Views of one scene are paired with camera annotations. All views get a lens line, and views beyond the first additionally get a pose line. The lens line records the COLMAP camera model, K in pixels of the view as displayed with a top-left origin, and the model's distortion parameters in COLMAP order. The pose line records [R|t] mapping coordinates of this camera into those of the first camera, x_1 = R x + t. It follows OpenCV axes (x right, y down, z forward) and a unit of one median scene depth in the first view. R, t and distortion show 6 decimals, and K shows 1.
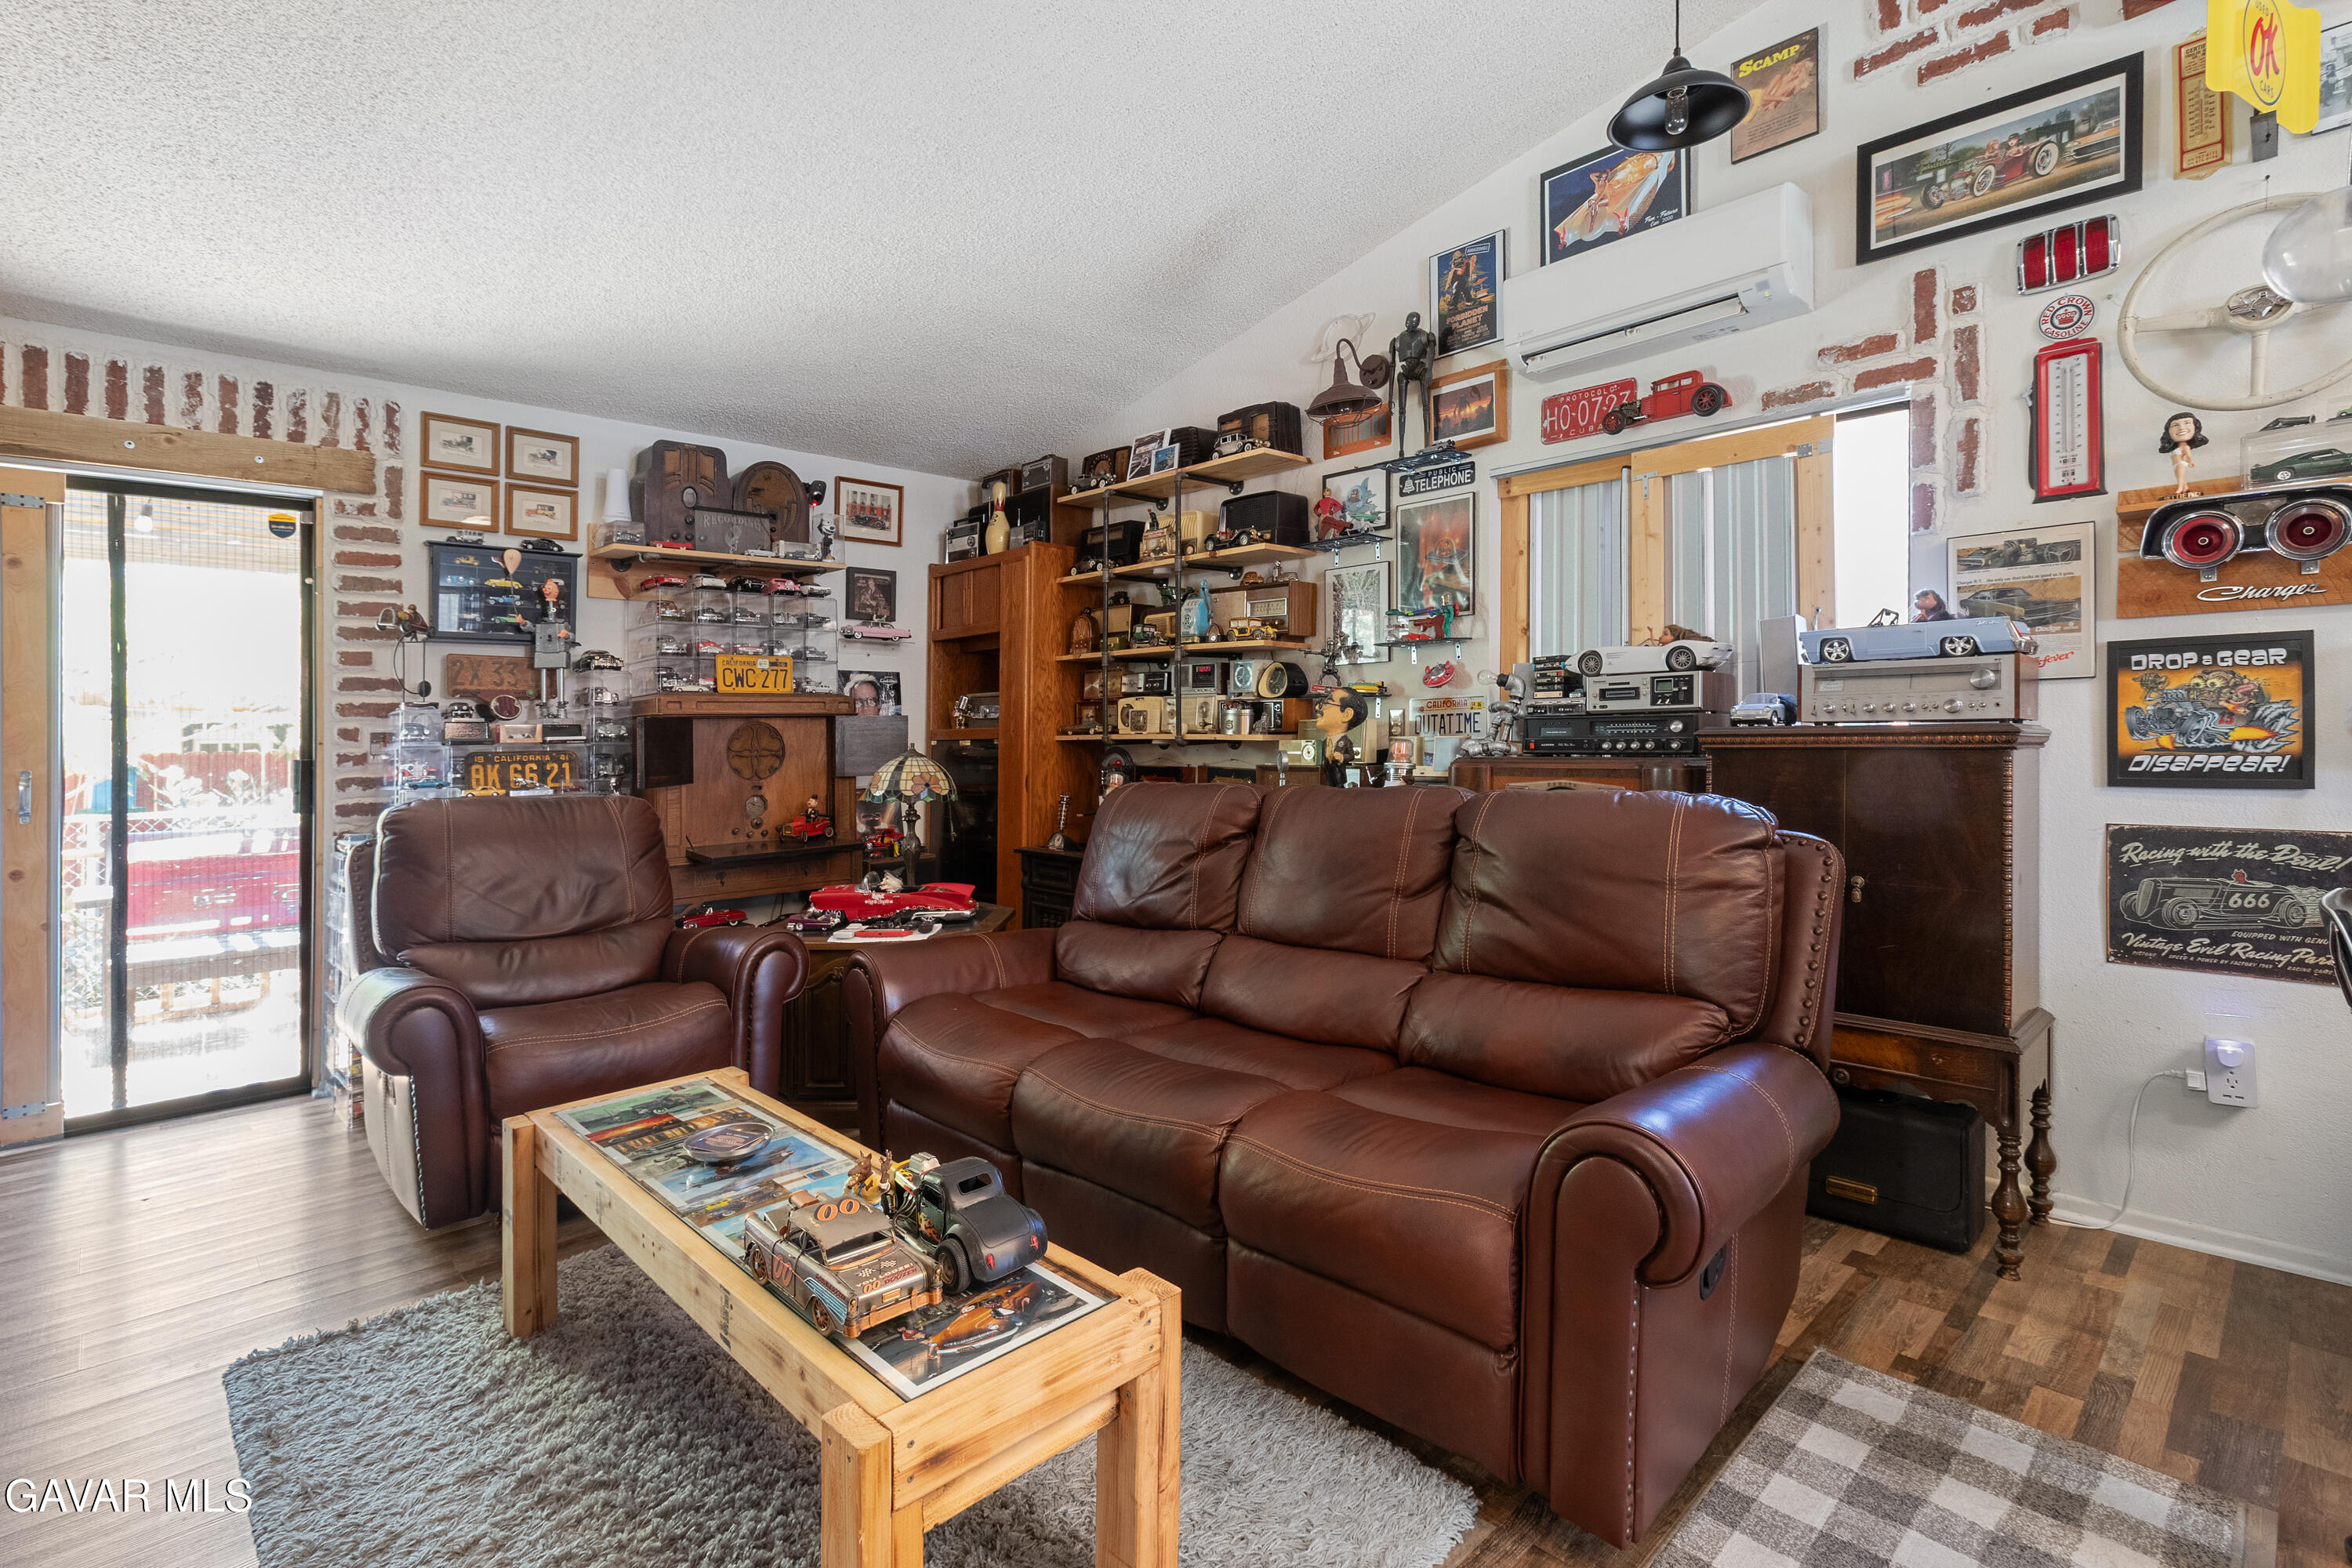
lens RADIAL K [[1104.7, 0, 1190.9], [0, 1104.7, 728.3], [0, 0, 1]] dist [0.000718, 0.000222]
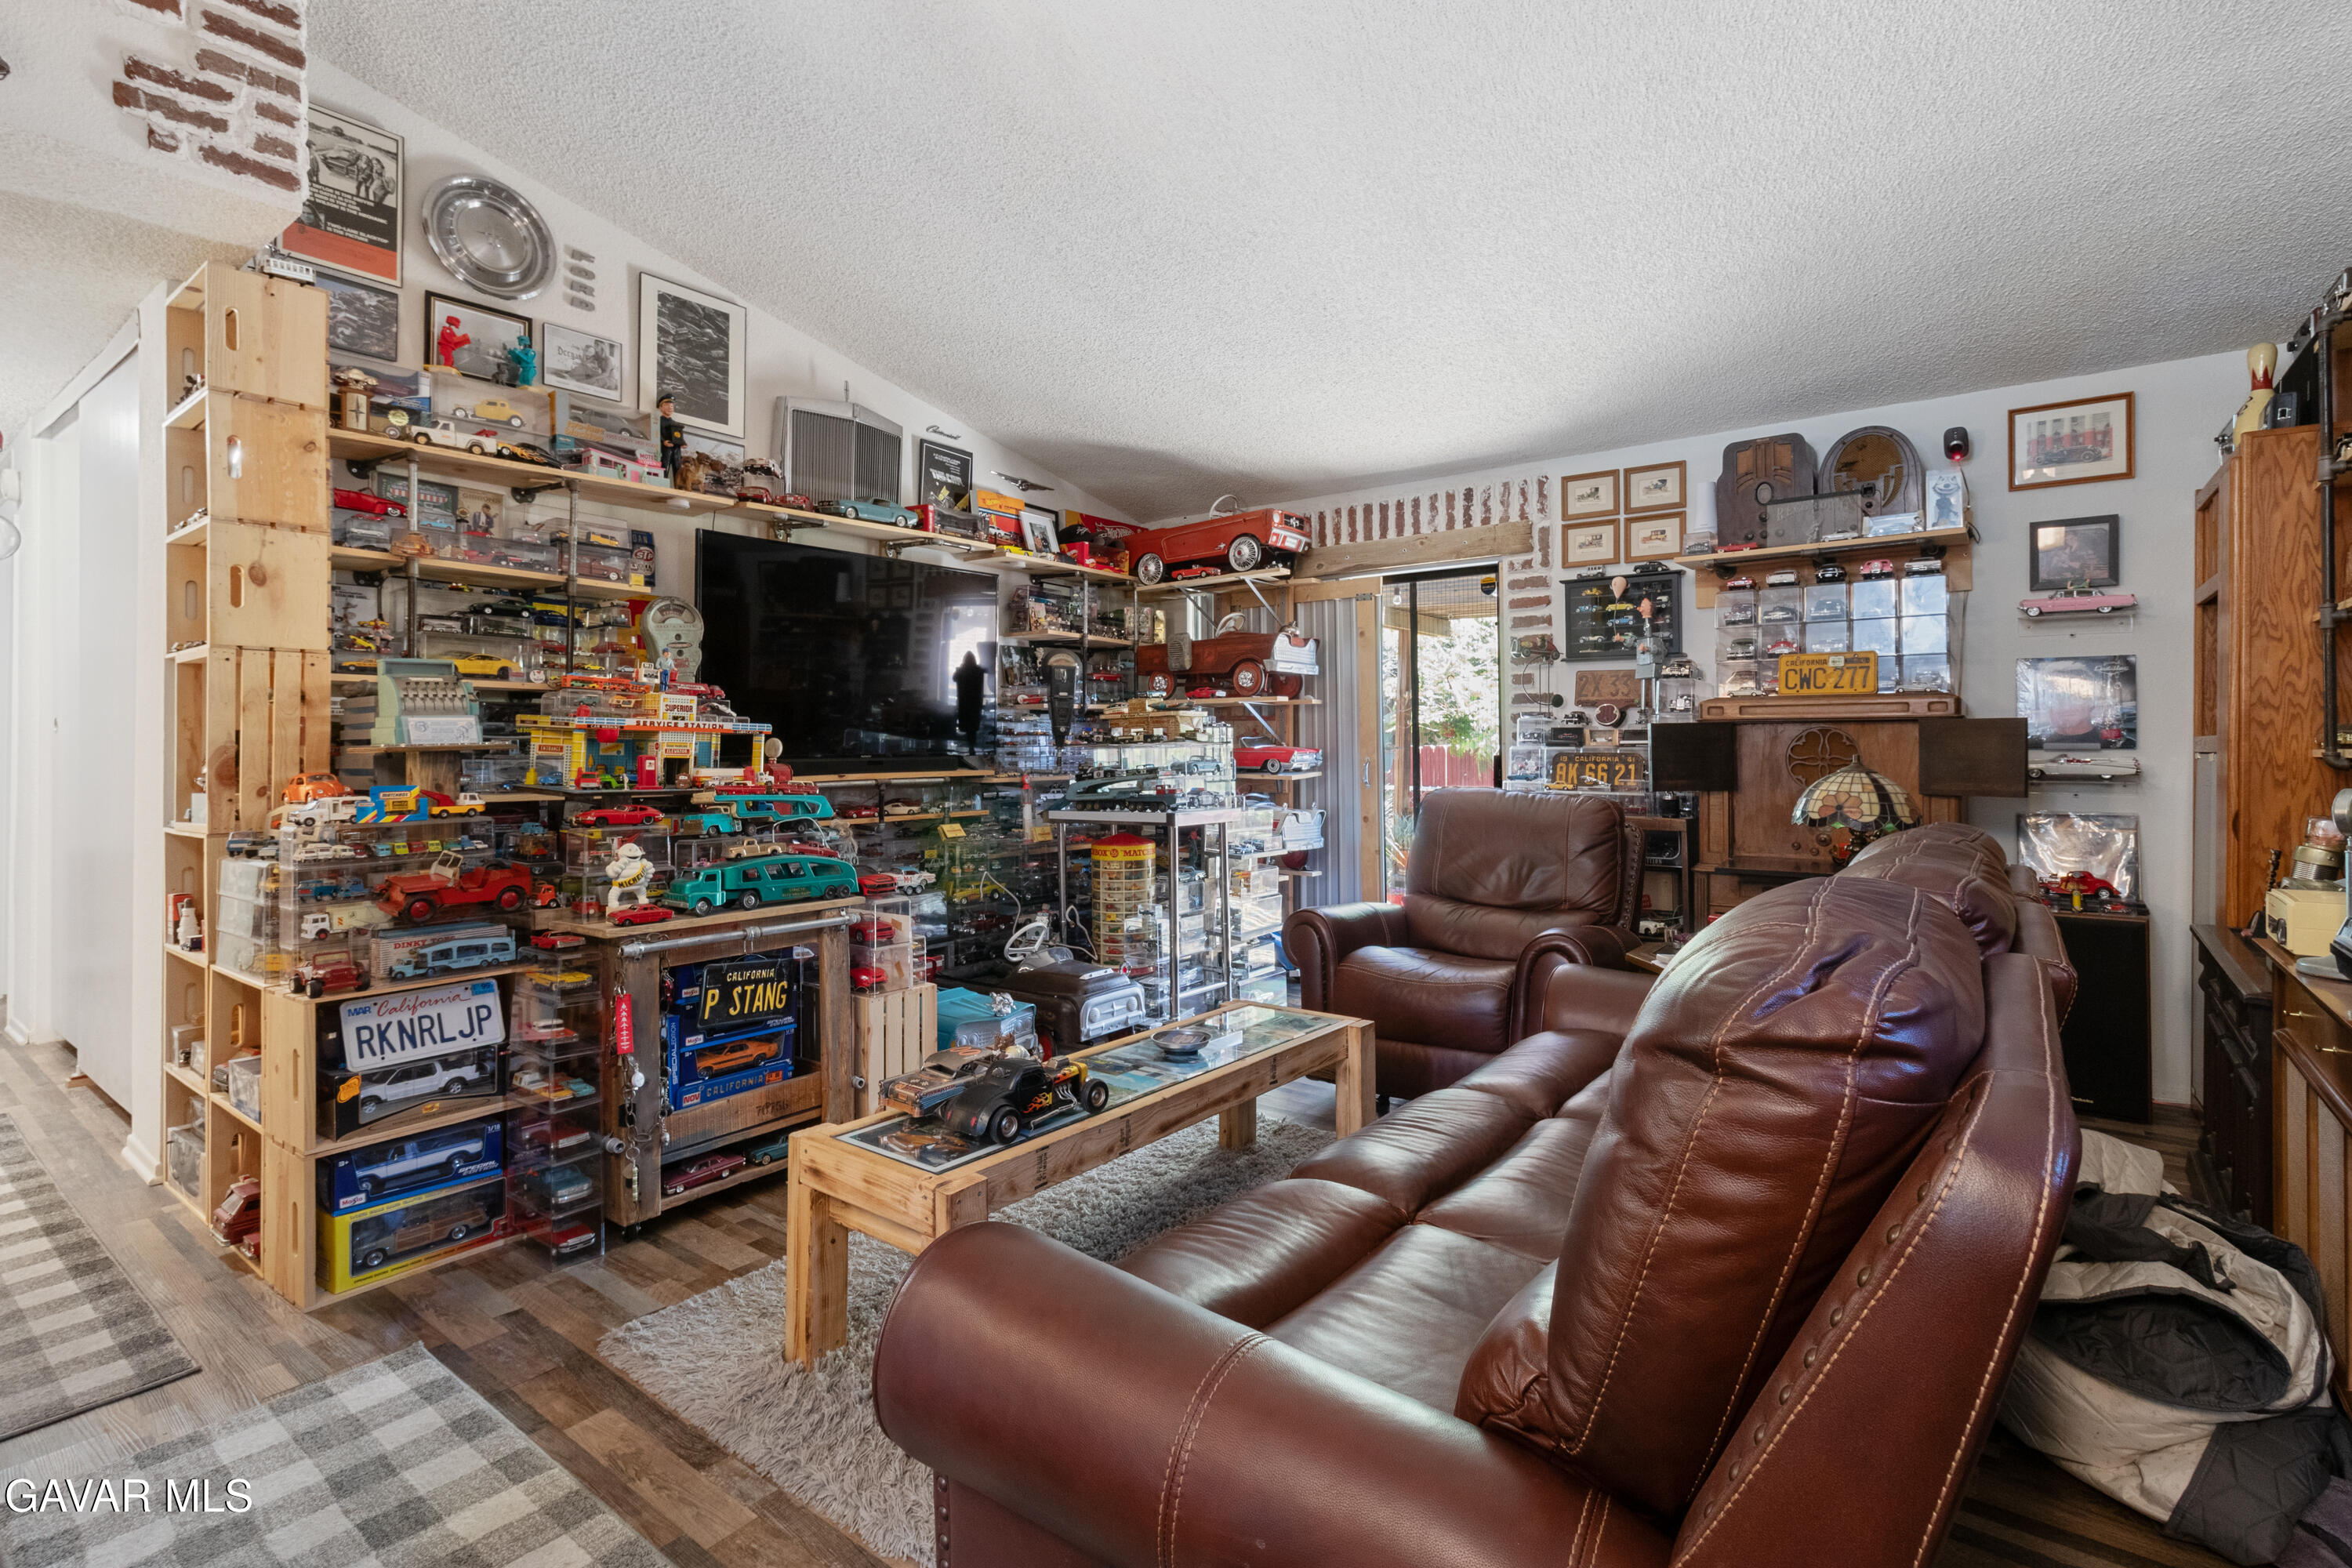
lens RADIAL K [[1104.7, 0, 1190.9], [0, 1104.7, 728.3], [0, 0, 1]] dist [0.000718, 0.000222]
pose [[0.150922, 0.002125, -0.988543, 0.457223], [0.000475, 0.999997, 0.002222, -0.007437], [0.988546, -0.000805, 0.150920, 0.391368]]
